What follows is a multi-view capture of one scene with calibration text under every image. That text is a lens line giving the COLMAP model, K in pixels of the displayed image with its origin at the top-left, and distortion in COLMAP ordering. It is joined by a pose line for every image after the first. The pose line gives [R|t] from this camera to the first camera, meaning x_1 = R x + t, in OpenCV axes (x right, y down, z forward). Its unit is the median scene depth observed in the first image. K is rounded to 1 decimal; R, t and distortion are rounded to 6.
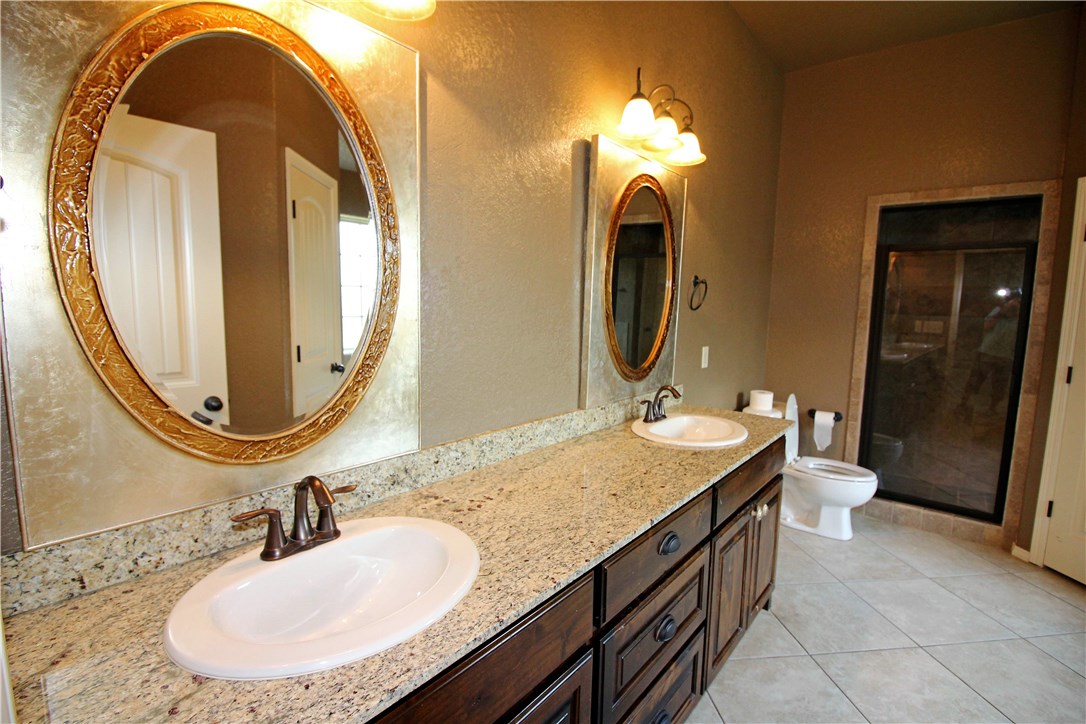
lens RADIAL K [[503.8, 0, 544.1], [0, 503.8, 360.5], [0, 0, 1]] dist [-0.018107, -0.002692]
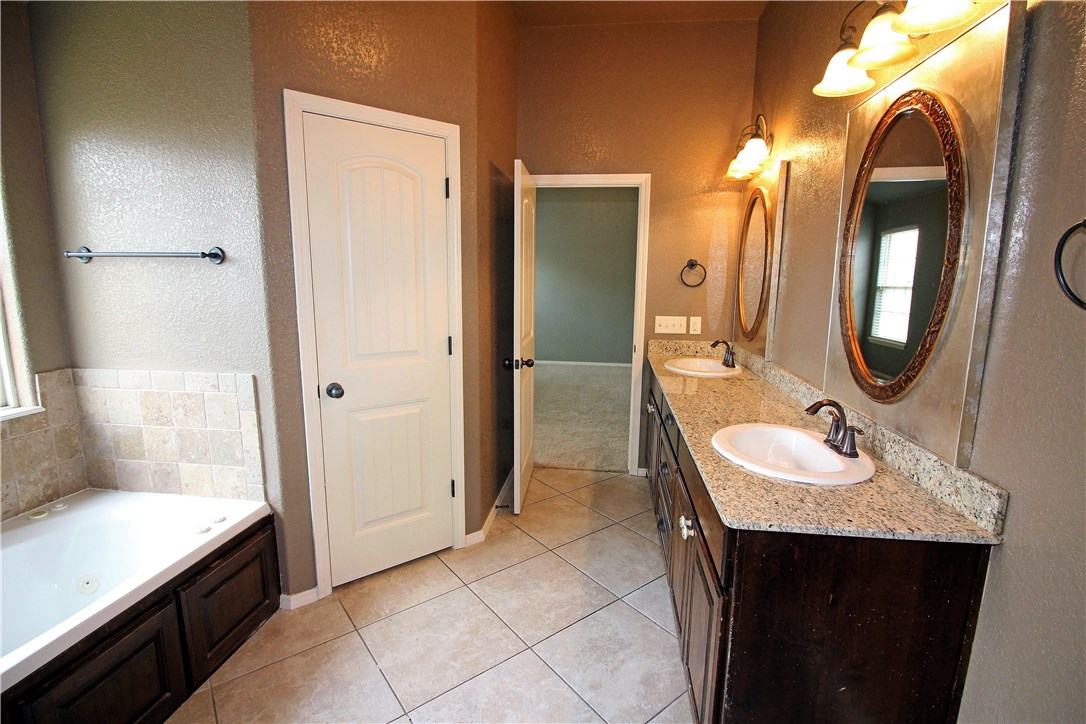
lens RADIAL K [[503.8, 0, 543.2], [0, 503.8, 362.4], [0, 0, 1]] dist [-0.018107, -0.002692]
pose [[-0.846400, 0.061124, -0.529028, 1.028199], [-0.086654, 0.964345, 0.250060, -0.155211], [0.525450, 0.257493, -0.810925, 1.432387]]
